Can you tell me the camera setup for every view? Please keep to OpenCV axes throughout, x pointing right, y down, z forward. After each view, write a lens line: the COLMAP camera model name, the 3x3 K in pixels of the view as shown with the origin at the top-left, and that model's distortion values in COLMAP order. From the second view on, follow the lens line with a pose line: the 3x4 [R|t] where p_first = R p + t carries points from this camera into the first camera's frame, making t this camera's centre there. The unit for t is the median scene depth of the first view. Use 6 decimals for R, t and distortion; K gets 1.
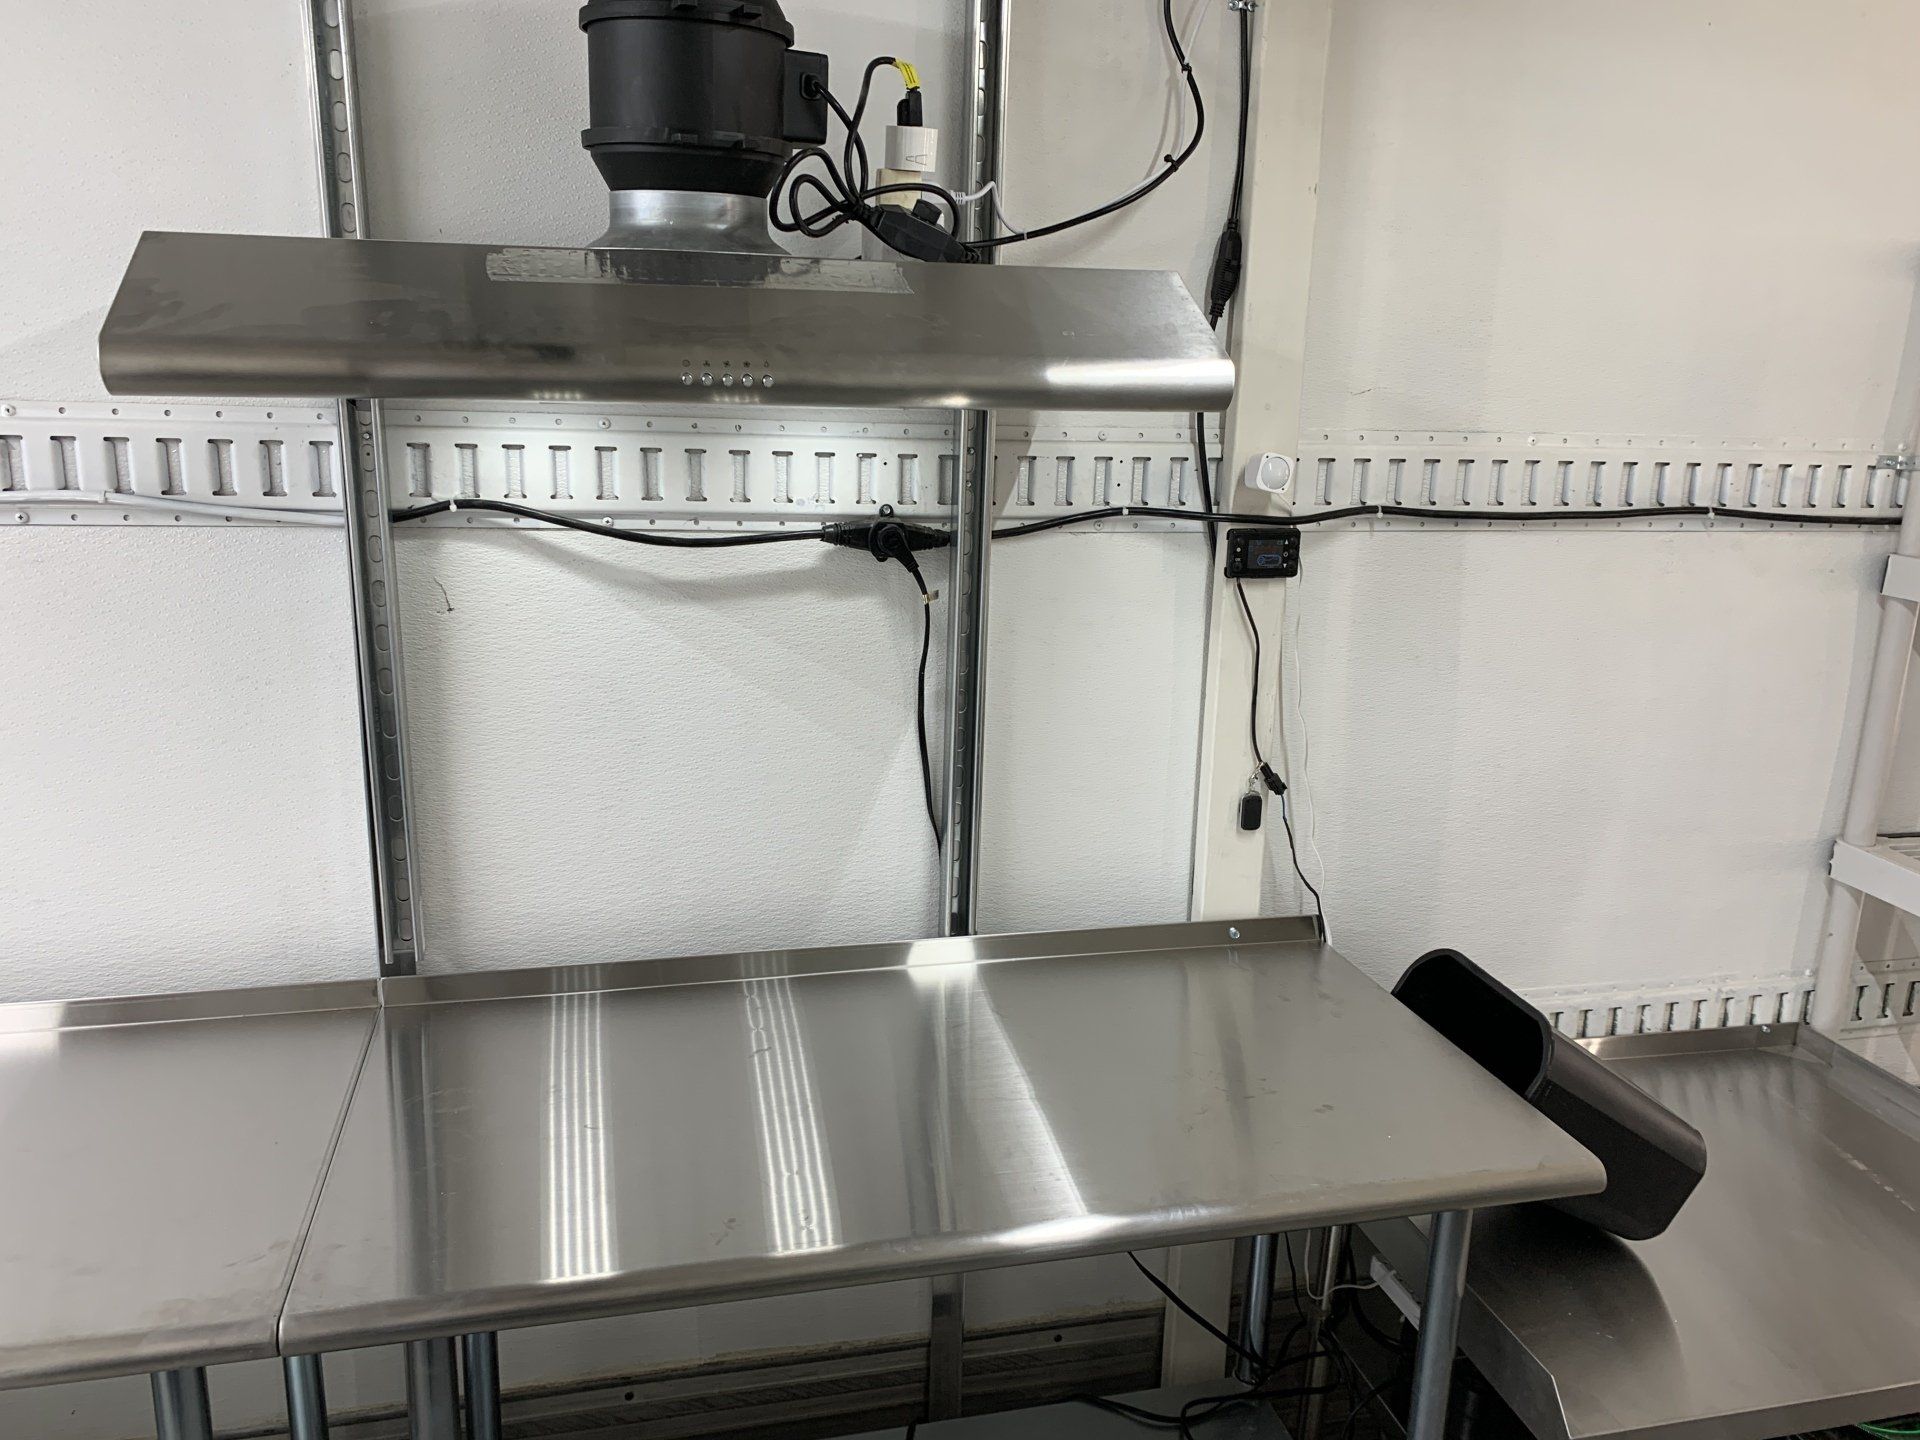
lens RADIAL K [[1297.9, 0, 960.0], [0, 1297.9, 720.0], [0, 0, 1]] dist [0.064823, -0.075715]
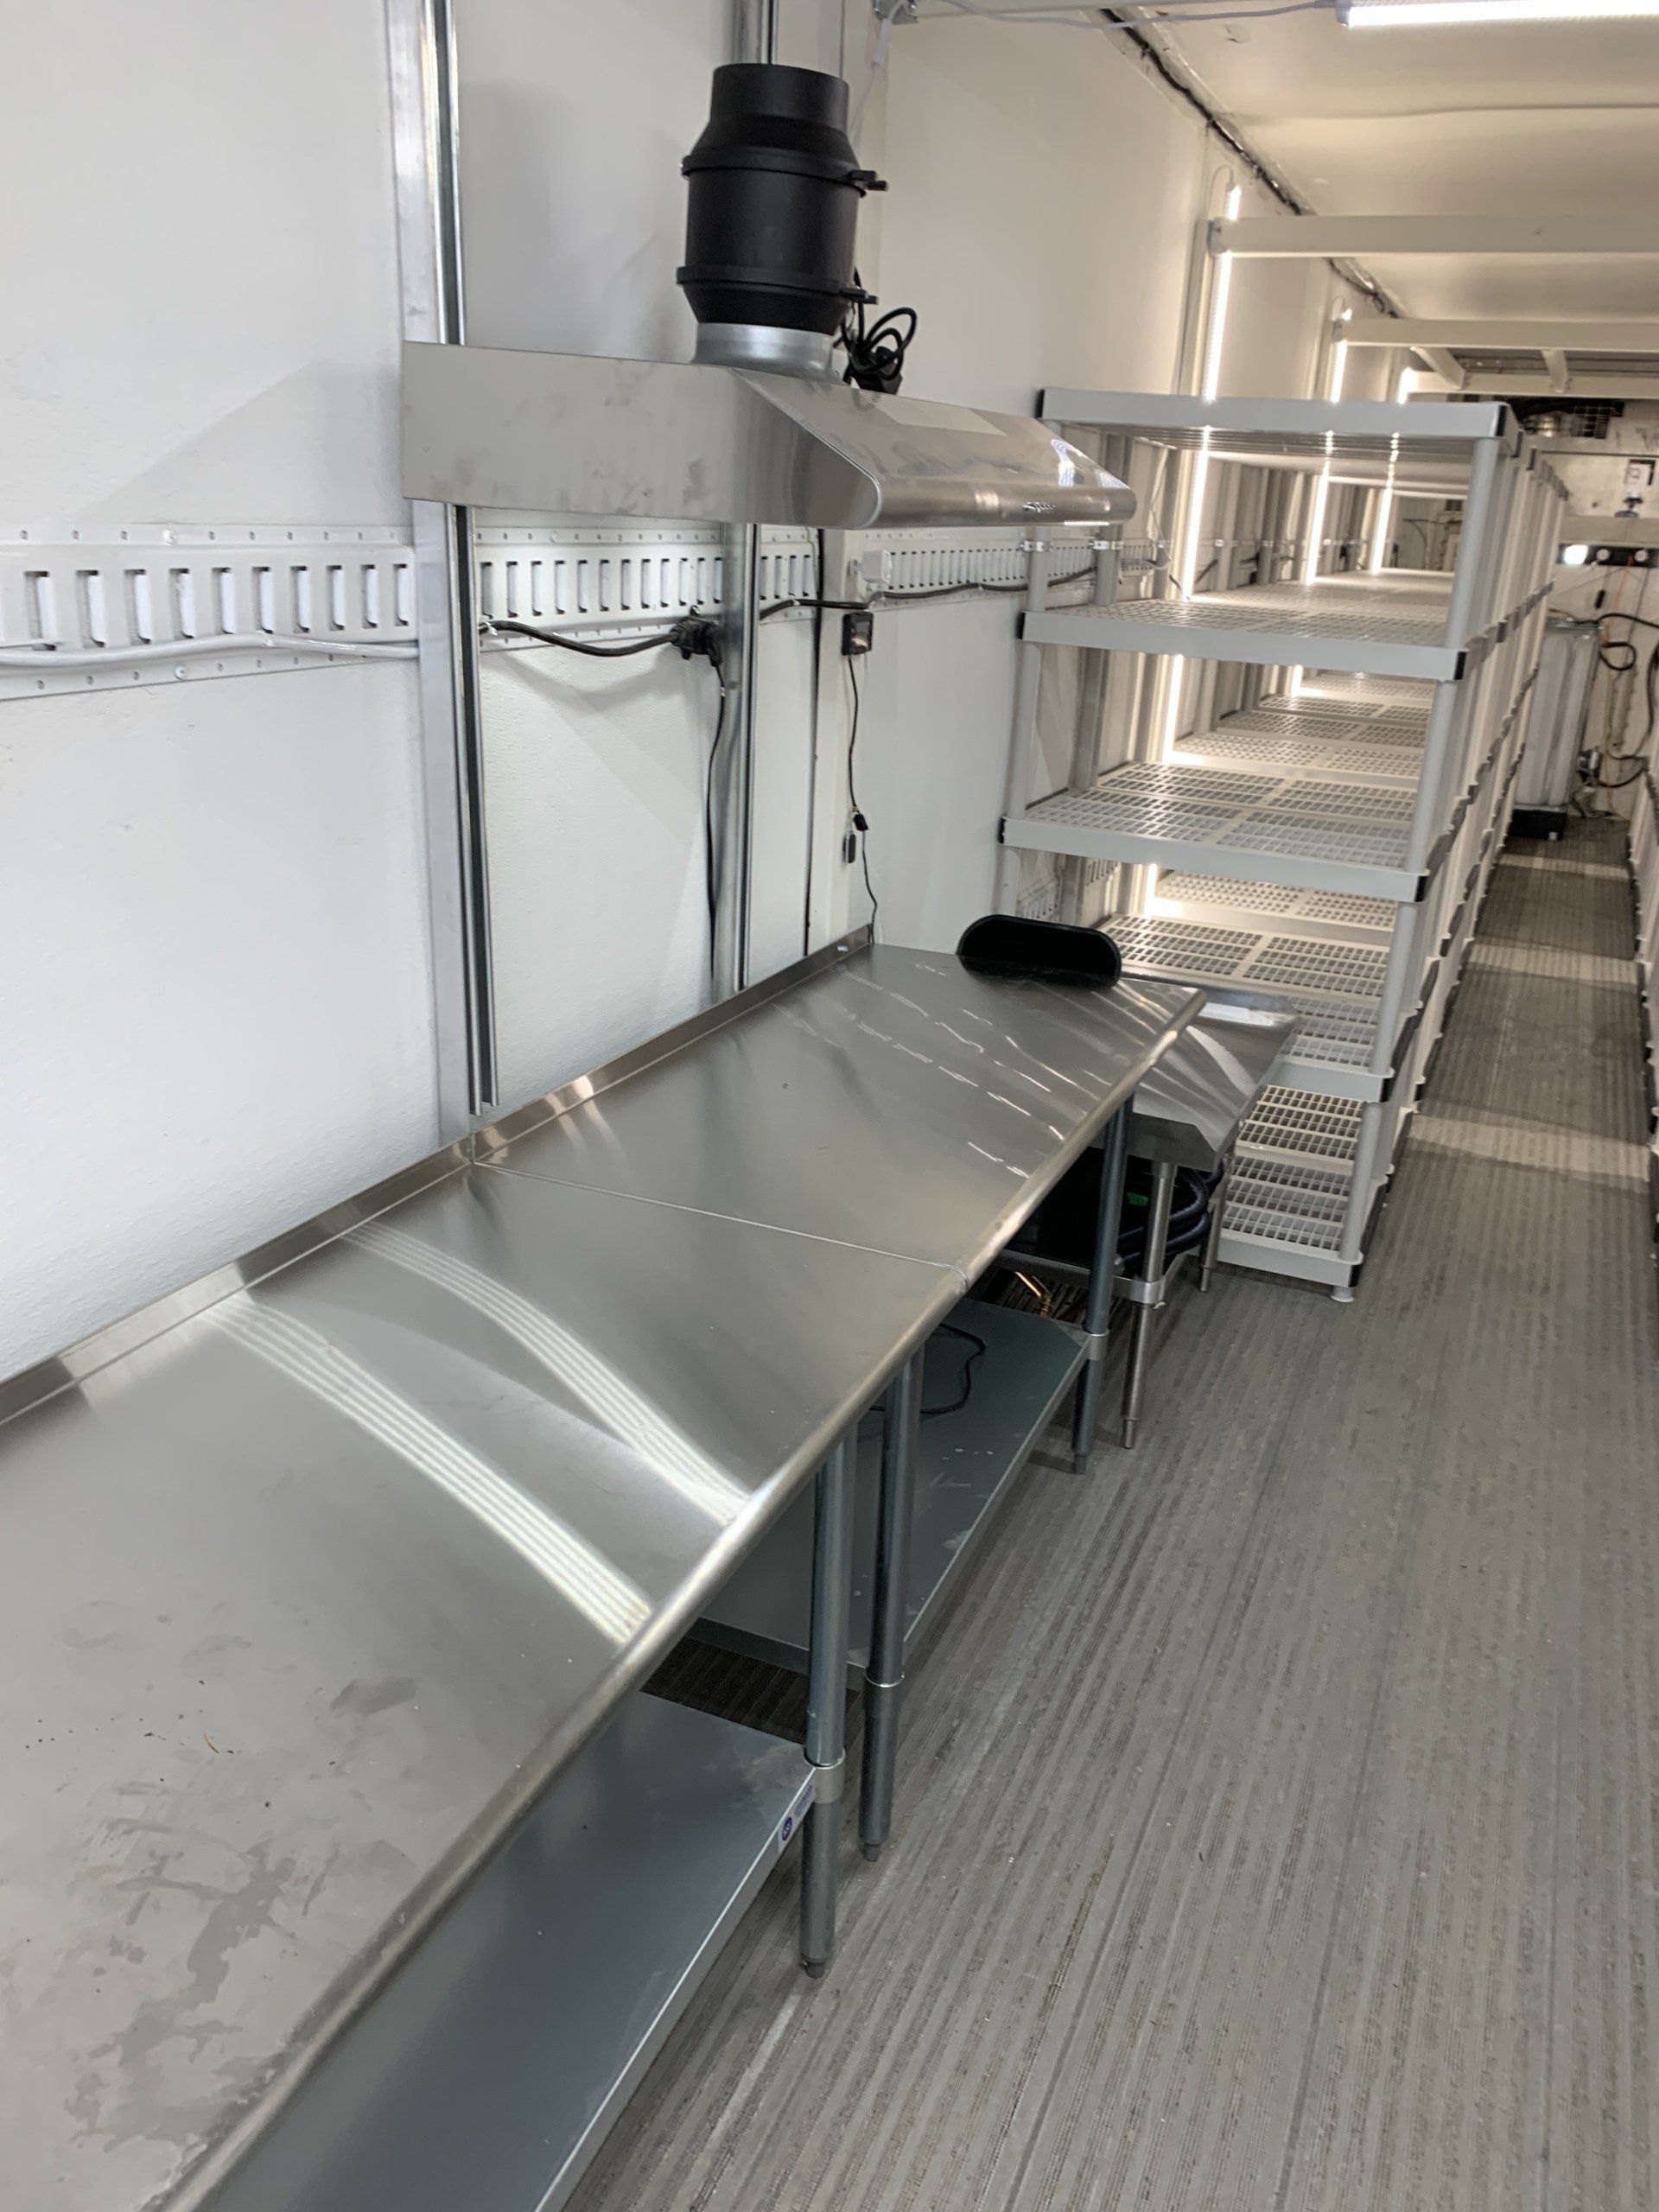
lens RADIAL K [[1710.8, 0, 829.5], [0, 1710.8, 1106.0], [0, 0, 1]] dist [-0.004694, 0.002741]
pose [[0.583698, -0.274139, 0.764293, -1.235668], [0.181604, 0.961513, 0.206186, -0.036135], [-0.791401, 0.018448, 0.611018, 0.029449]]
